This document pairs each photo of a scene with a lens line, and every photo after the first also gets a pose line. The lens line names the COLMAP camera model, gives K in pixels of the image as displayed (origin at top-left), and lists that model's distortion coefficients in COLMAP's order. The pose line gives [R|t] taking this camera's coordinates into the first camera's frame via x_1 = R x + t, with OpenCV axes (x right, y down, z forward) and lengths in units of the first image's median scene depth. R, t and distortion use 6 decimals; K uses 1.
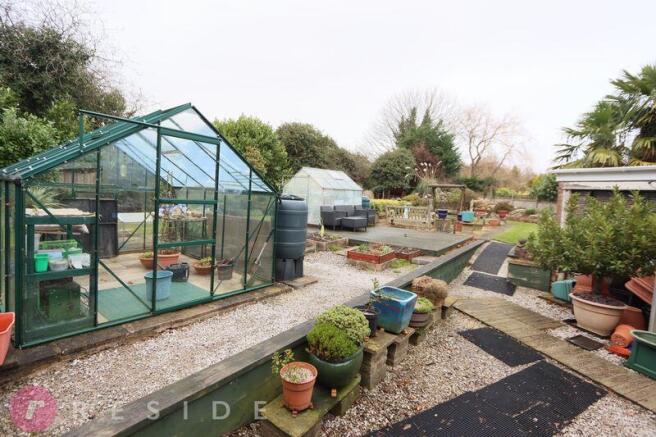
lens RADIAL K [[303.1, 0, 328.0], [0, 303.1, 218.5], [0, 0, 1]] dist [-0.002310, -0.000144]
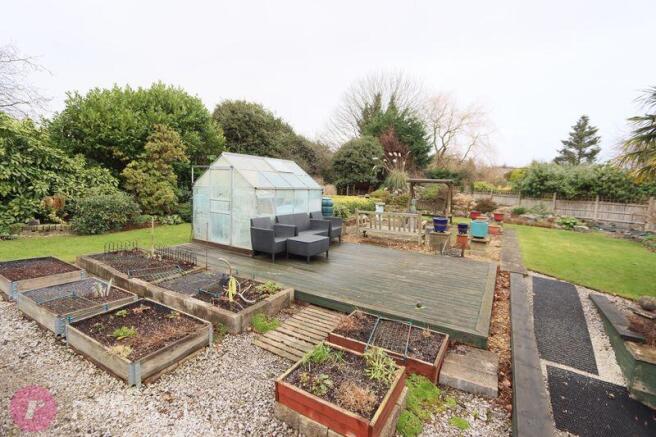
lens RADIAL K [[303.1, 0, 328.0], [0, 303.1, 218.5], [0, 0, 1]] dist [-0.002310, -0.000144]
pose [[0.992232, -0.015830, 0.123390, 0.021894], [0.012488, 0.999535, 0.027811, -0.023489], [-0.123773, -0.026055, 0.991968, 0.167851]]
